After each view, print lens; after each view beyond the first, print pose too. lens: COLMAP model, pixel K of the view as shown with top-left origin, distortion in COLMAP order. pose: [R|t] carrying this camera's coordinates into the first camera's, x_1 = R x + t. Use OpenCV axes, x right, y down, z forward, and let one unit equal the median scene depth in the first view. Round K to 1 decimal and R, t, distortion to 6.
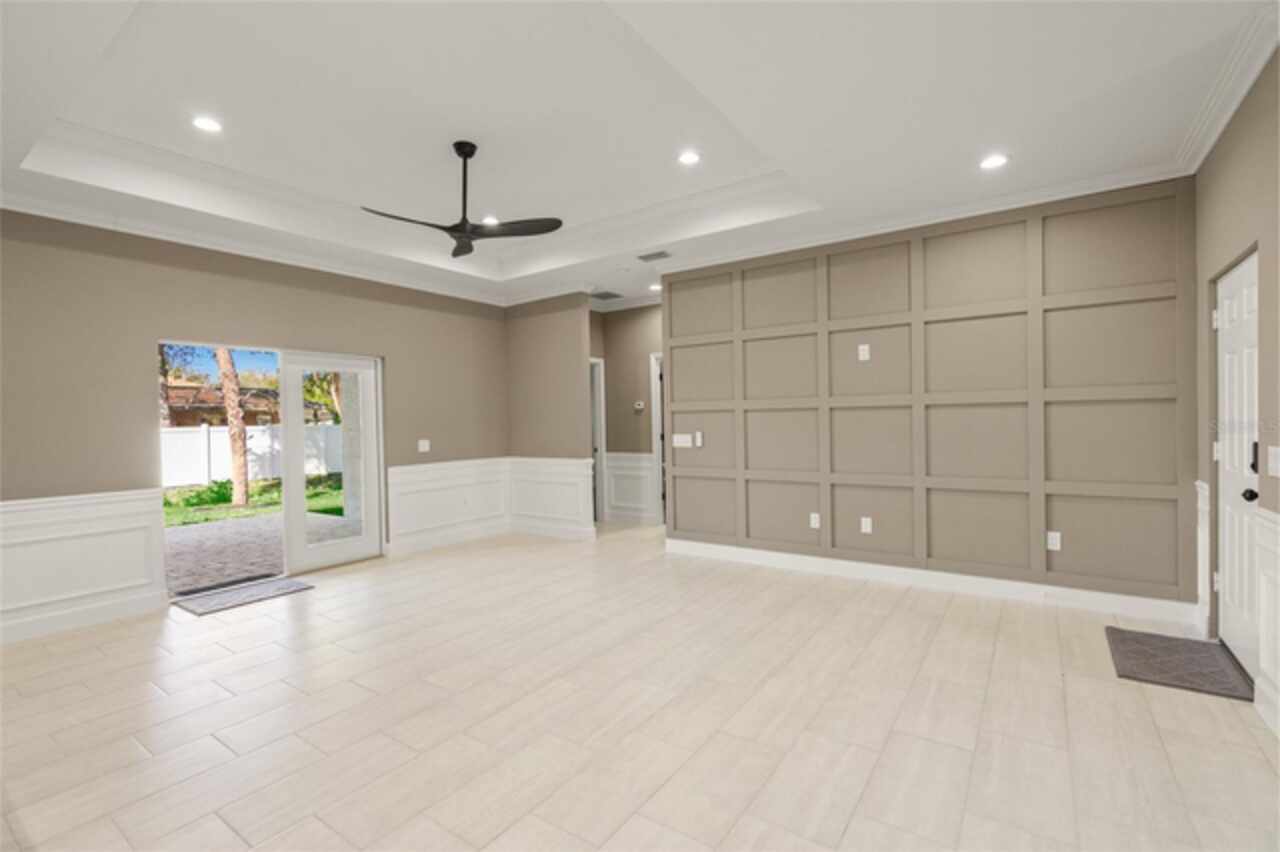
lens RADIAL K [[583.0, 0, 639.0], [0, 583.0, 425.8], [0, 0, 1]] dist [-0.002554, -0.000081]
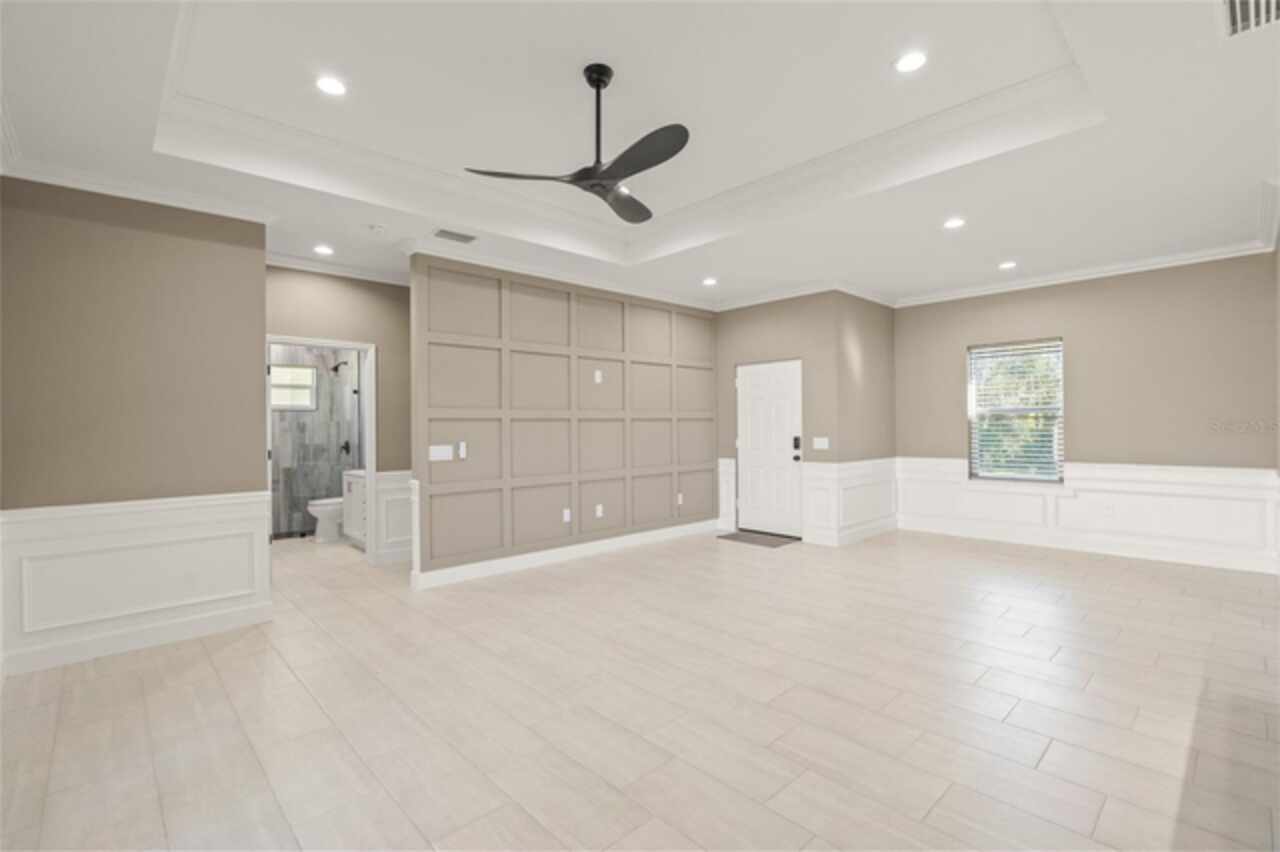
lens RADIAL K [[583.0, 0, 639.5], [0, 583.0, 423.2], [0, 0, 1]] dist [-0.002554, -0.000081]
pose [[0.191709, 0.020600, 0.981236, -0.861178], [0.018376, 0.999529, -0.024575, 0.010204], [-0.981280, 0.022742, 0.191240, 0.660932]]
